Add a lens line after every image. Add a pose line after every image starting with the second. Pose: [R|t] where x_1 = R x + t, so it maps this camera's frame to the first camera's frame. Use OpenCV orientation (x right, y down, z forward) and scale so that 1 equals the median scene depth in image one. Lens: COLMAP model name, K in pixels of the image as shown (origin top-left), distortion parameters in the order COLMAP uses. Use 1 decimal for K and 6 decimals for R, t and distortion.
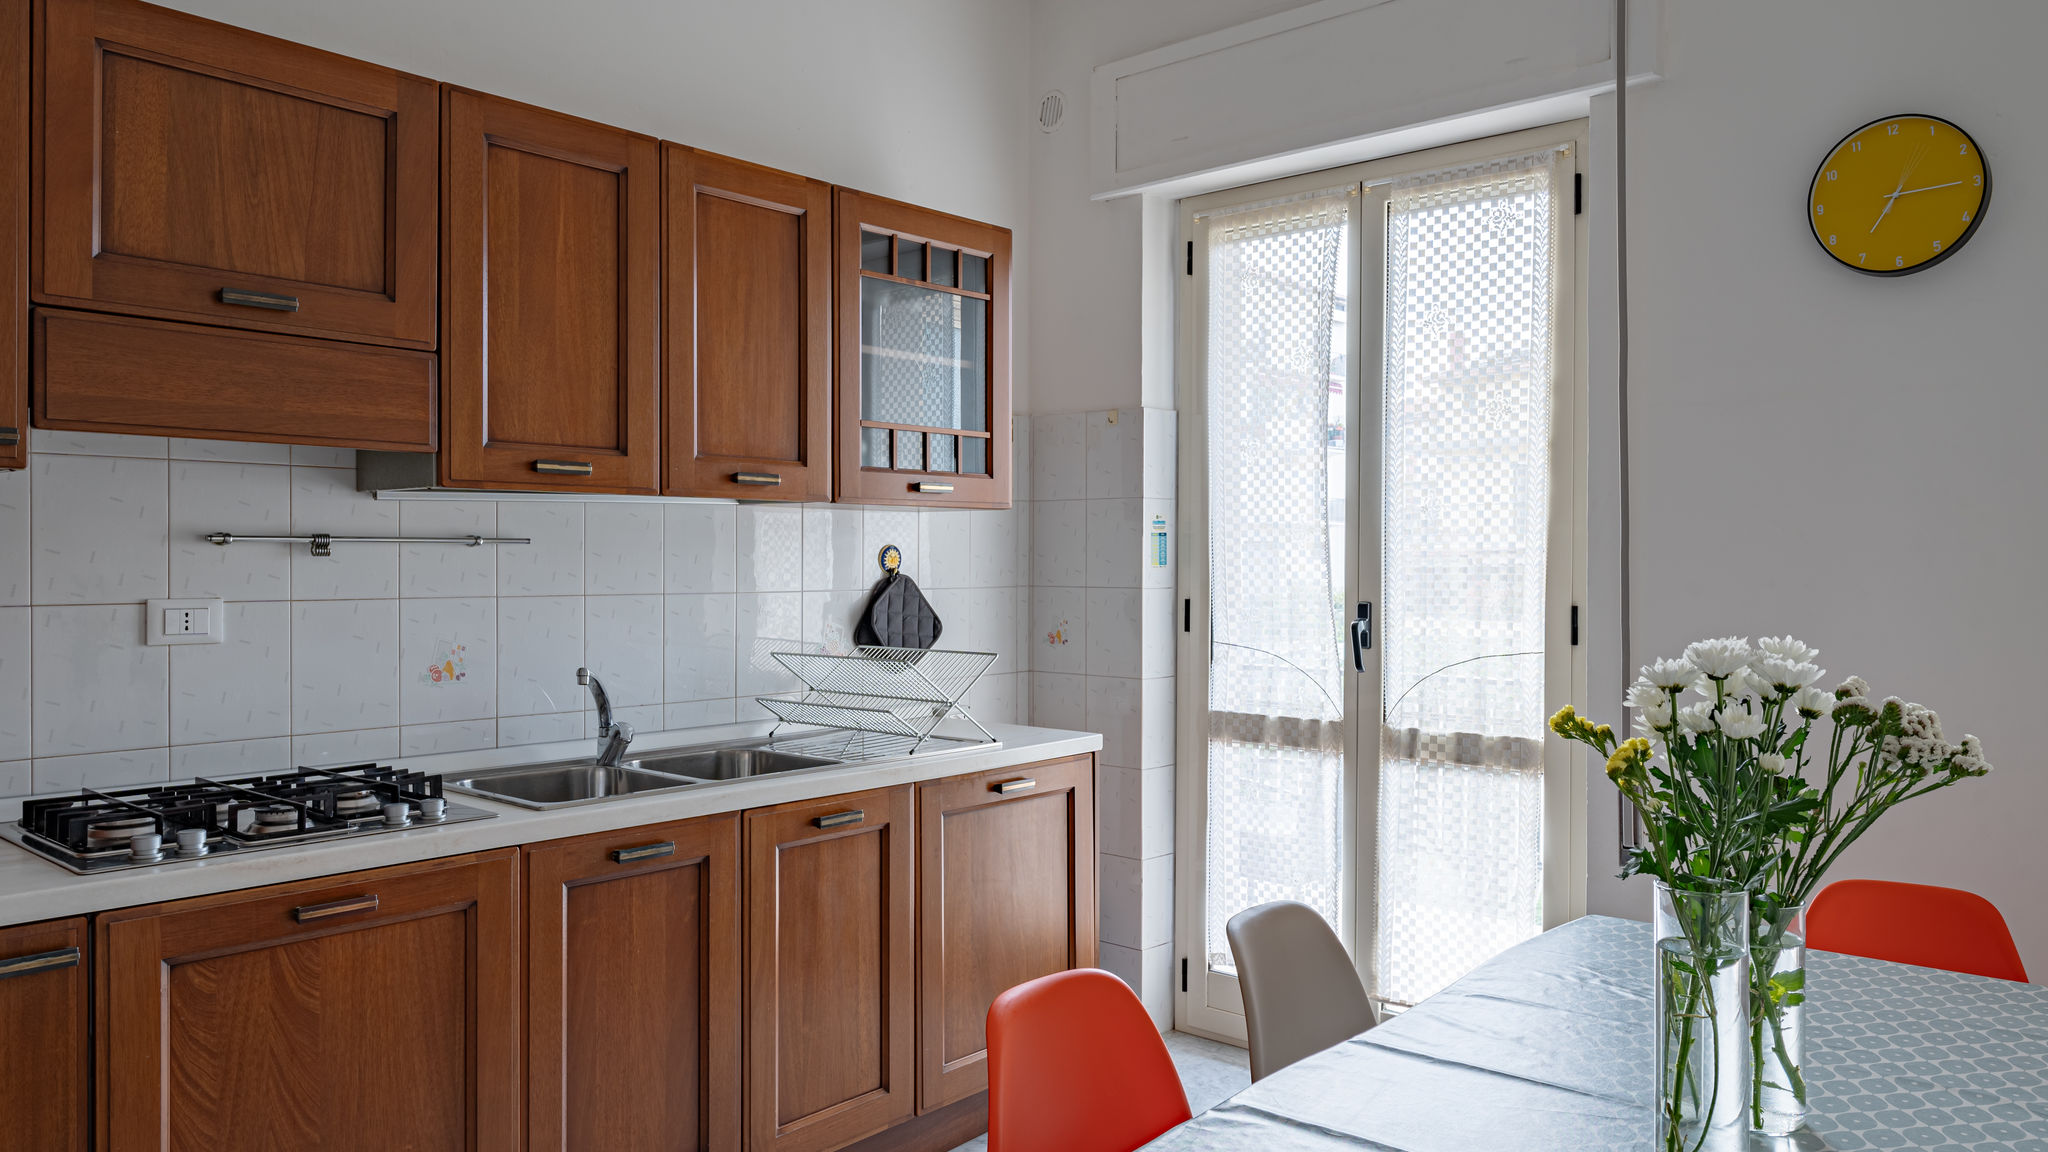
lens RADIAL K [[1368.3, 0, 1030.0], [0, 1368.3, 576.5], [0, 0, 1]] dist [-0.005083, -0.000877]
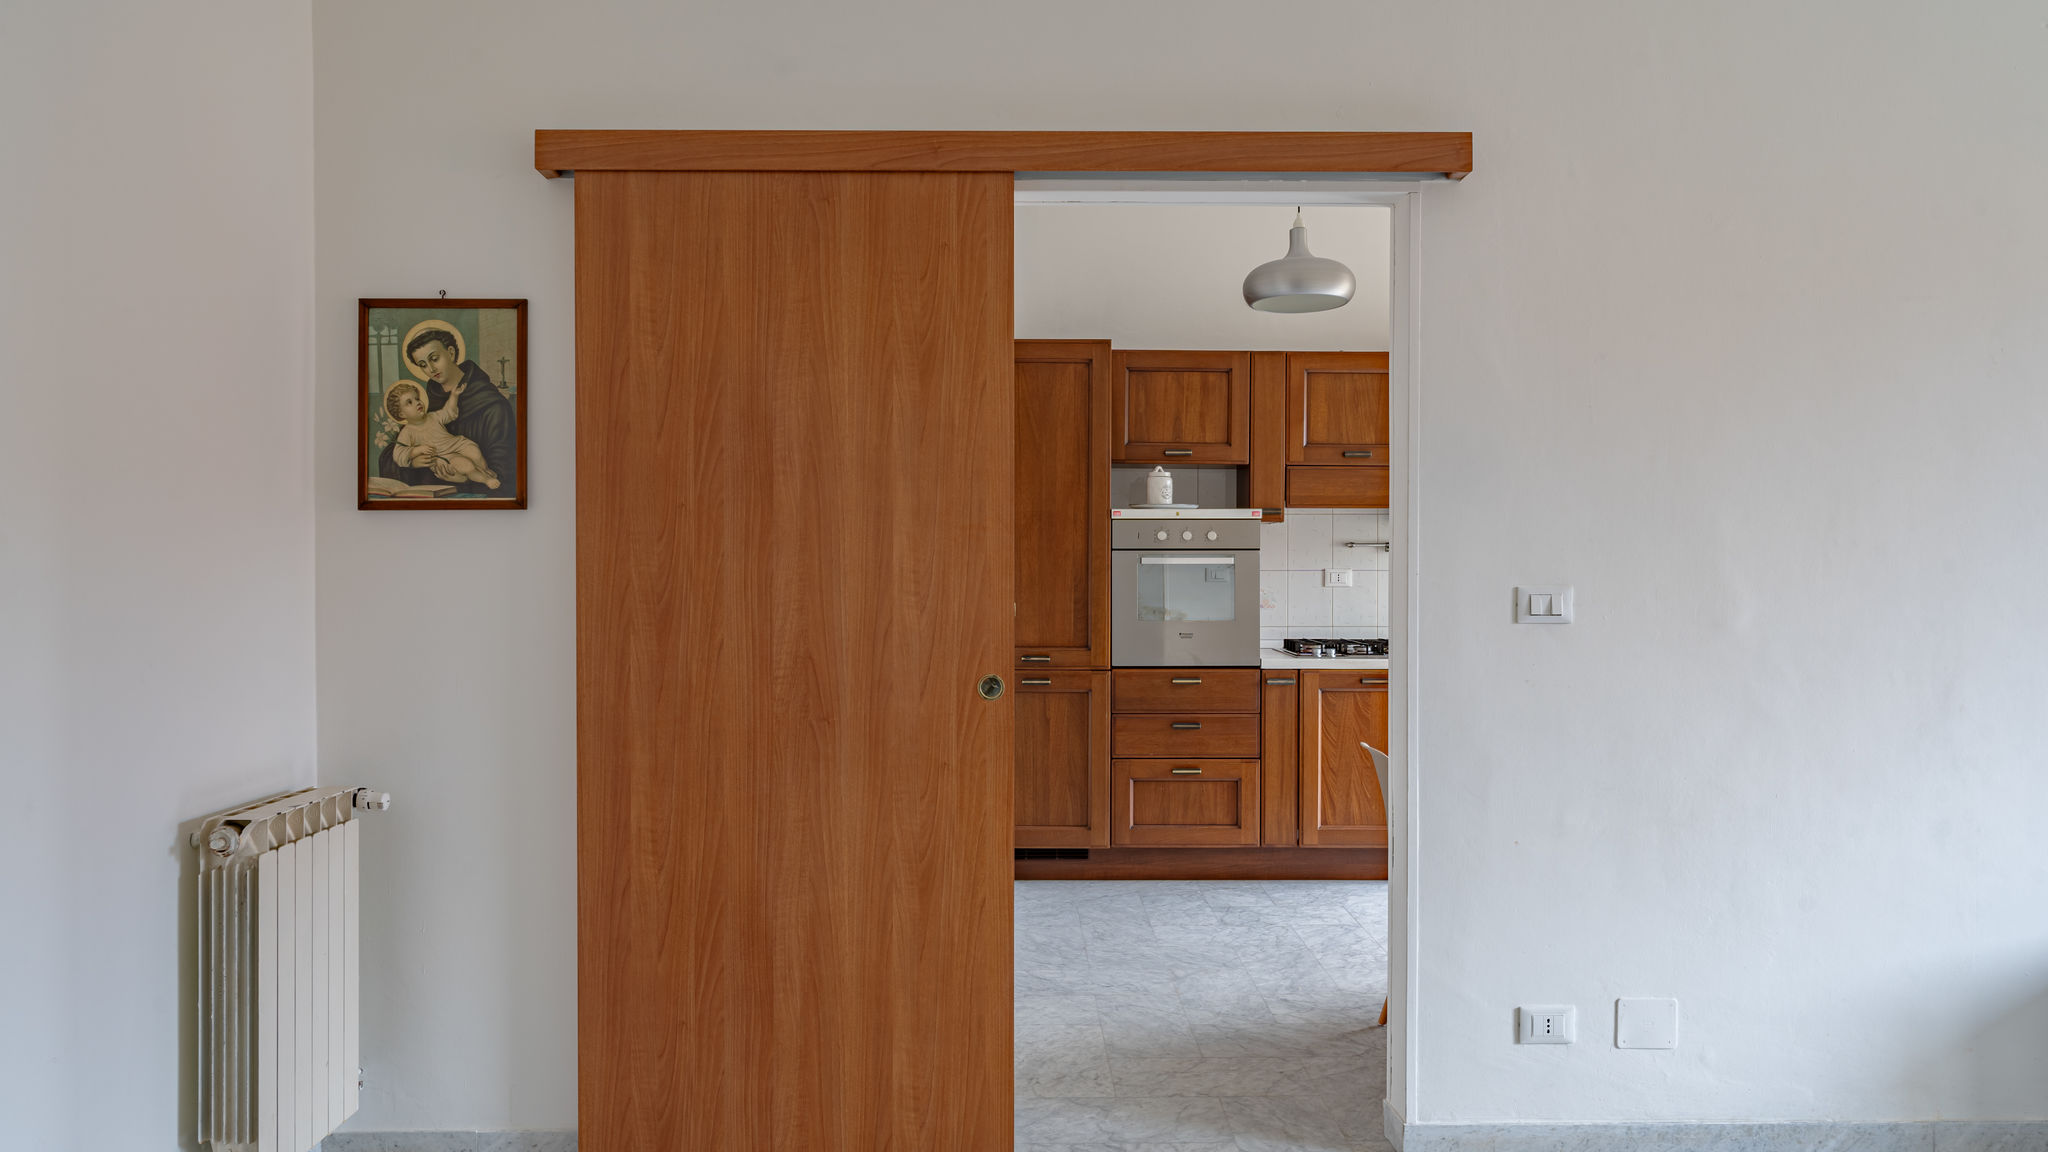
lens RADIAL K [[1368.3, 0, 1026.0], [0, 1368.3, 578.9], [0, 0, 1]] dist [-0.005083, -0.000877]
pose [[0.652565, 0.002483, -0.757729, 1.108914], [-0.007387, 0.999968, -0.003085, 0.056272], [0.757697, 0.007611, 0.652563, -1.313118]]
